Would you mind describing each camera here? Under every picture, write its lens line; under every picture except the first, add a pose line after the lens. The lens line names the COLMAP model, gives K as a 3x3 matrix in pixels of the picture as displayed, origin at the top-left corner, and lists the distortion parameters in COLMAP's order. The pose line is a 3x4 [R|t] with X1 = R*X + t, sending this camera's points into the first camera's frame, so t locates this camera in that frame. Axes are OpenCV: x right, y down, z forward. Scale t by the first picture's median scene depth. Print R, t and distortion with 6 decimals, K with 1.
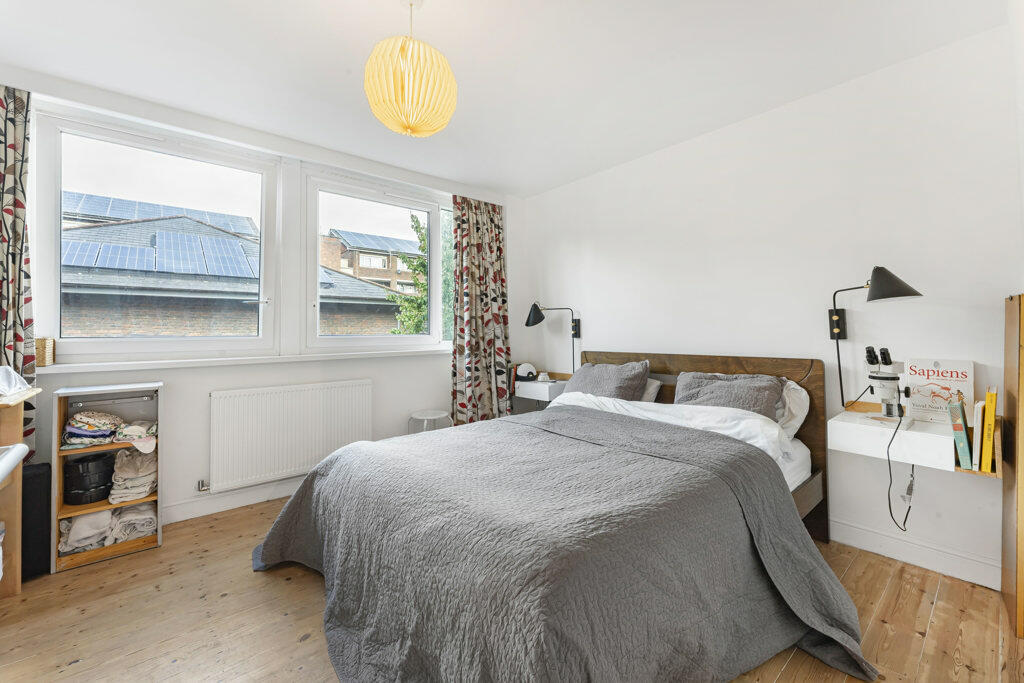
lens RADIAL K [[411.4, 0, 489.6], [0, 411.4, 335.6], [0, 0, 1]] dist [-0.000009, -0.000079]
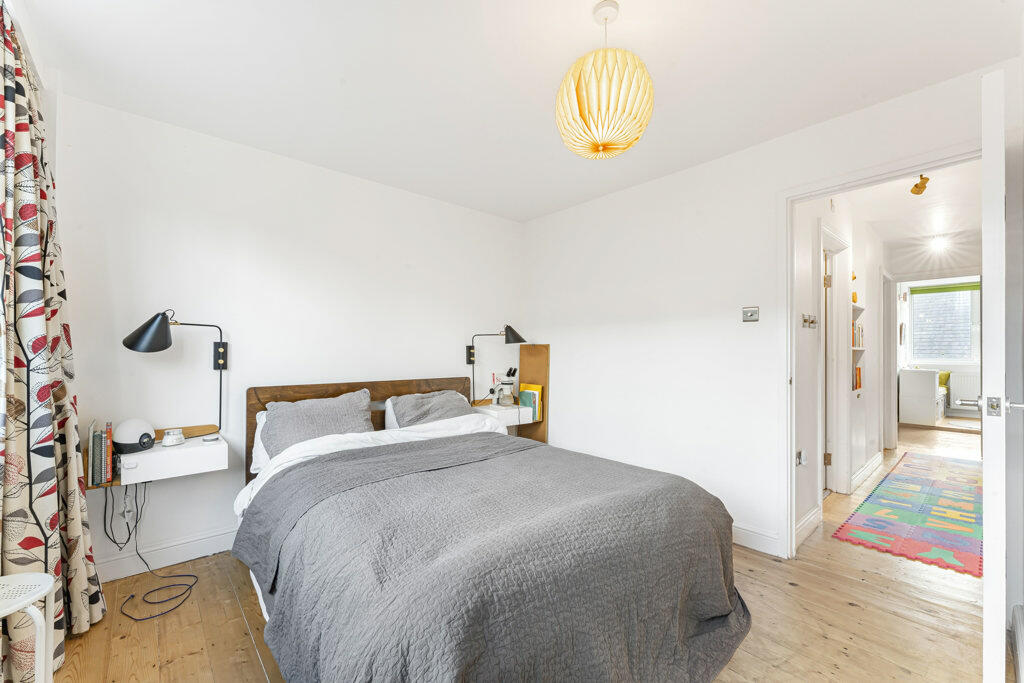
lens RADIAL K [[411.4, 0, 489.6], [0, 411.4, 335.6], [0, 0, 1]] dist [-0.000009, -0.000079]
pose [[-0.012917, 0.063192, 0.997918, -0.484126], [0.016838, 0.997873, -0.062971, -0.000443], [-0.999775, 0.015990, -0.013953, 0.559508]]
